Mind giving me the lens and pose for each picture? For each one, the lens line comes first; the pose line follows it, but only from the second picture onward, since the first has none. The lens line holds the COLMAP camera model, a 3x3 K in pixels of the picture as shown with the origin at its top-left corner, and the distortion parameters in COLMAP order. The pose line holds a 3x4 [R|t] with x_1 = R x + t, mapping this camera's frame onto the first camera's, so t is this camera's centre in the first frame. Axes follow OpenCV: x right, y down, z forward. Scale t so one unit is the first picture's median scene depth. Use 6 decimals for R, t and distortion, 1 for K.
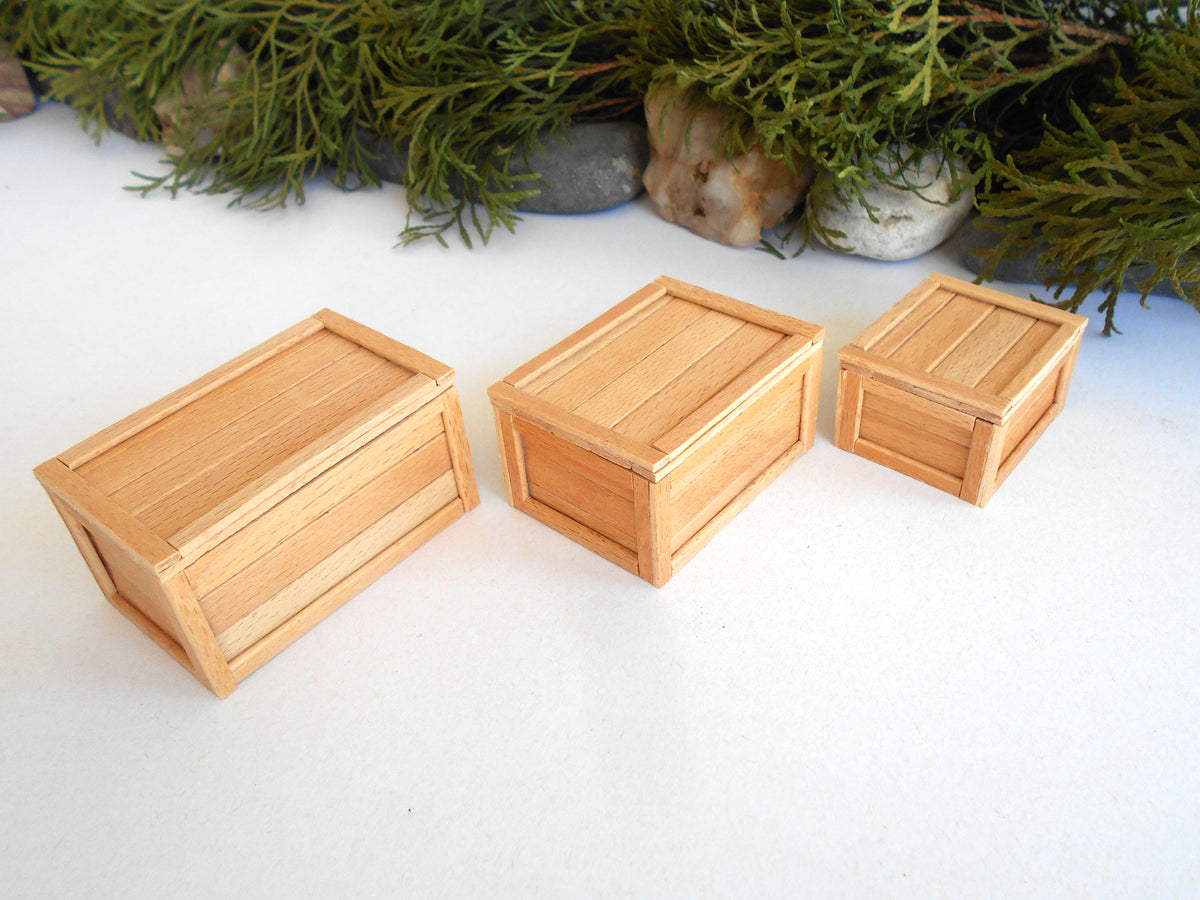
lens RADIAL K [[1033.7, 0, 601.5], [0, 1033.7, 442.2], [0, 0, 1]] dist [-0.008516, 0.007275]
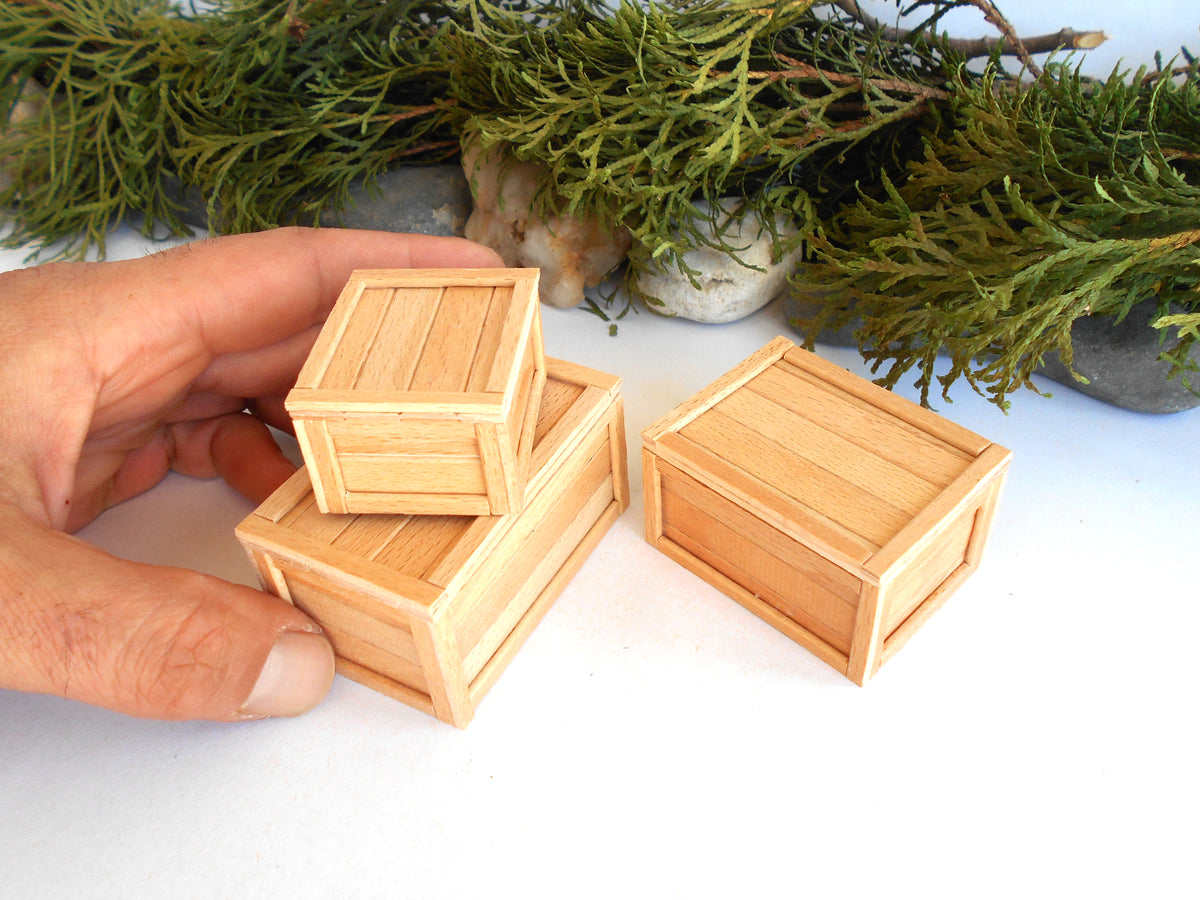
lens RADIAL K [[1033.0, 0, 601.5], [0, 1033.0, 447.5], [0, 0, 1]] dist [-0.007216, 0.007500]
pose [[0.997753, -0.028581, 0.060601, 0.102023], [0.026270, 0.998909, 0.038597, -0.090427], [-0.061638, -0.036919, 0.997416, 0.041022]]
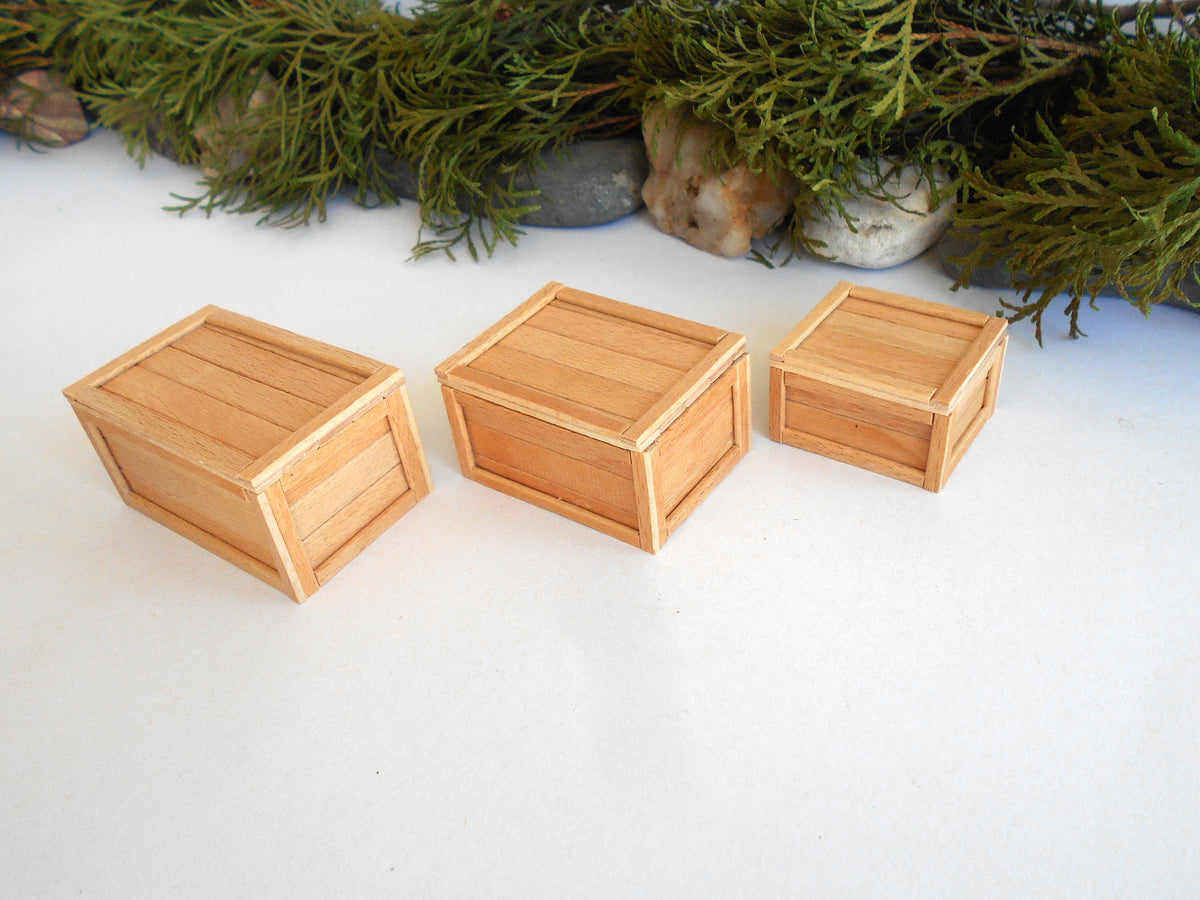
lens RADIAL K [[1033.7, 0, 601.5], [0, 1033.7, 442.2], [0, 0, 1]] dist [-0.008516, 0.007275]
pose [[0.998291, -0.001639, -0.058424, 0.060452], [0.001145, 0.999963, -0.008475, 0.006659], [0.058436, 0.008394, 0.998256, -0.046372]]
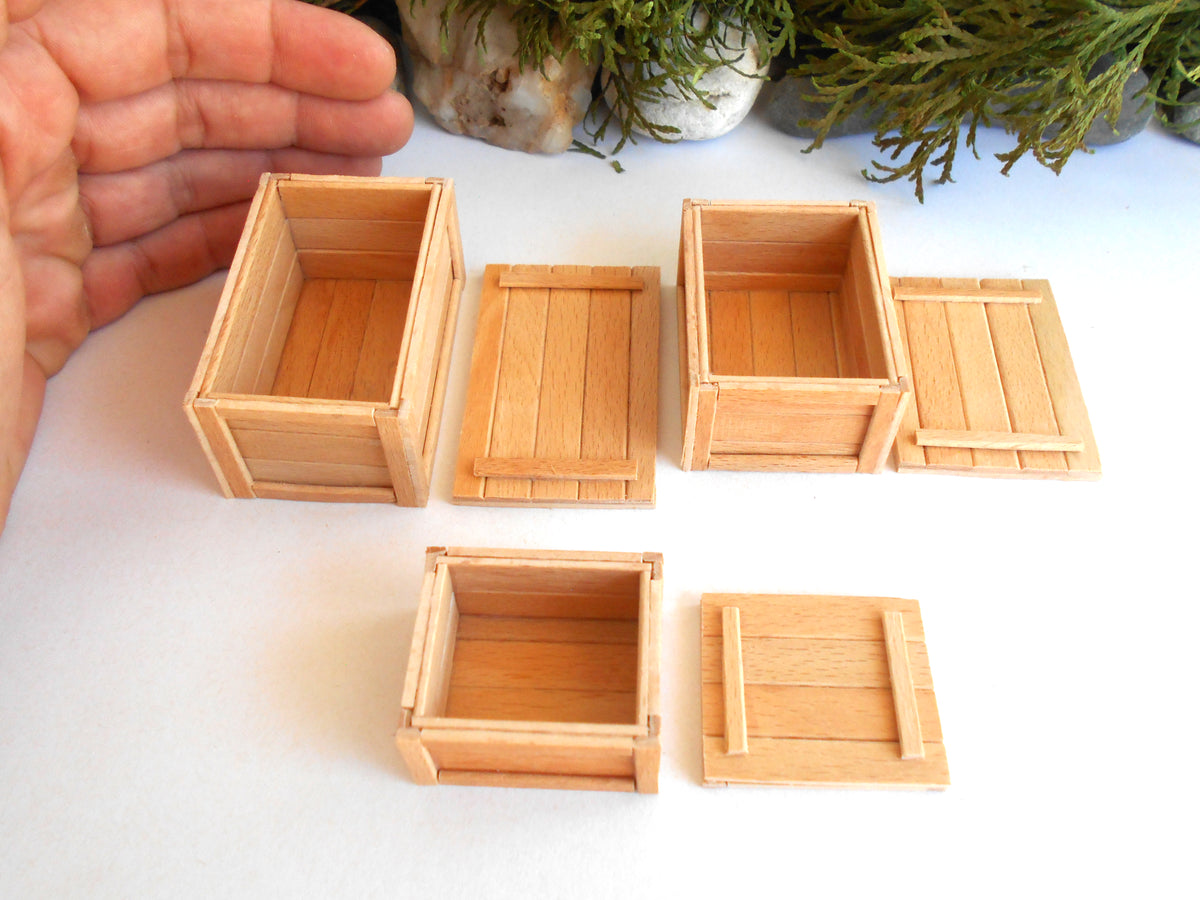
lens RADIAL K [[1047.0, 0, 598.0], [0, 1047.0, 451.6], [0, 0, 1]] dist [-0.010961, -0.009754]
pose [[0.894963, -0.318412, 0.312497, -0.194203], [0.234989, 0.931844, 0.276491, -0.179216], [-0.379237, -0.174016, 0.908789, 0.087819]]
